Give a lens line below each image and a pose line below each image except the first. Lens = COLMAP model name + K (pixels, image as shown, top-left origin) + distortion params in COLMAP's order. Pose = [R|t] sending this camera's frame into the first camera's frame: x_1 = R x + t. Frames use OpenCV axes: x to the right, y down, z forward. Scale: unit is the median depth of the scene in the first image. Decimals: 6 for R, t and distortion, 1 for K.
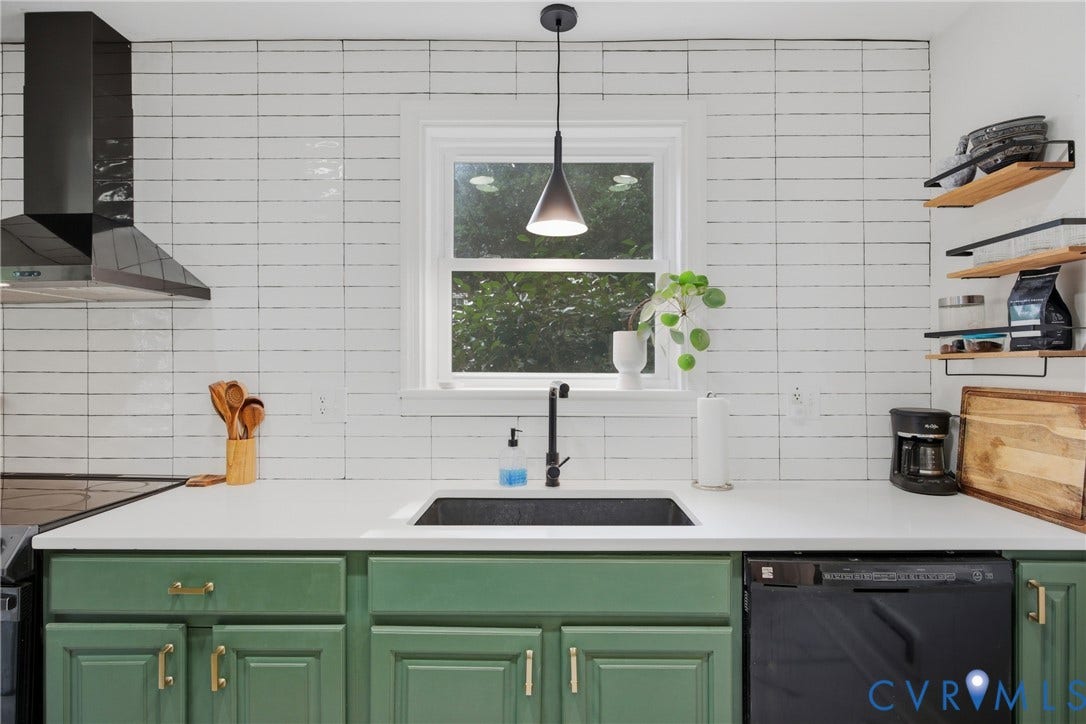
lens RADIAL K [[571.1, 0, 543.0], [0, 571.1, 362.0], [0, 0, 1]] dist [-0.001308, 0.000094]
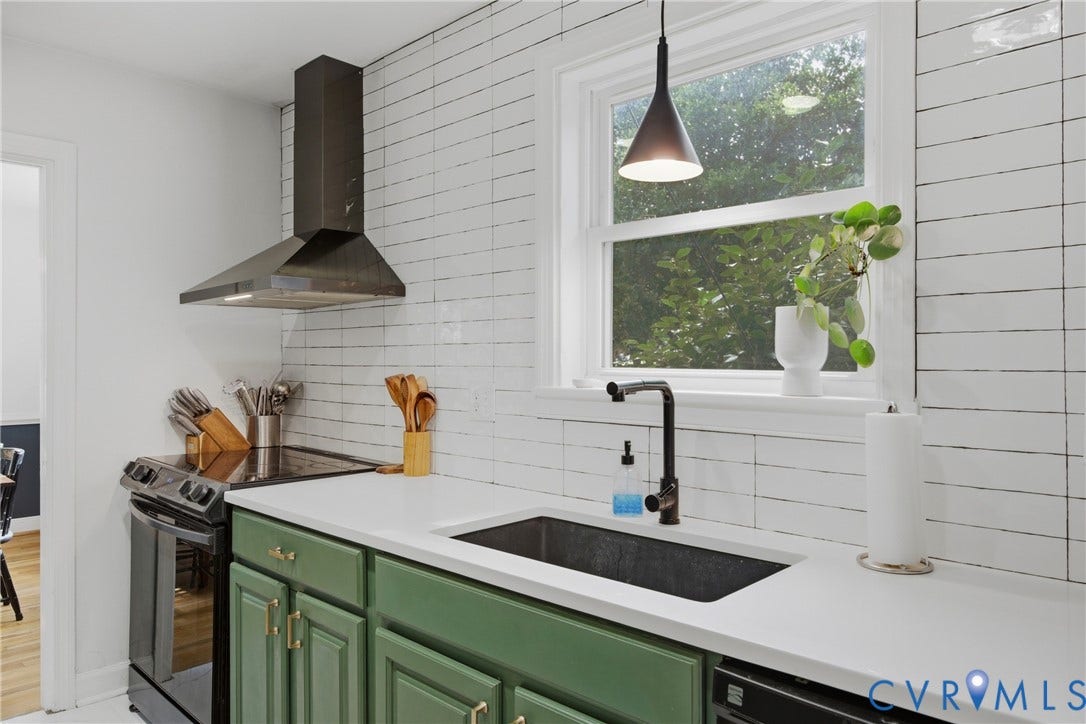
lens RADIAL K [[743.4, 0, 543.0], [0, 743.4, 362.0], [0, 0, 1]] dist [0.001827, 0.000361]
pose [[0.727031, 0.000986, -0.686604, 0.537267], [0.002522, 0.999988, 0.004106, 0.005774], [0.686600, -0.004717, 0.727020, 0.191722]]
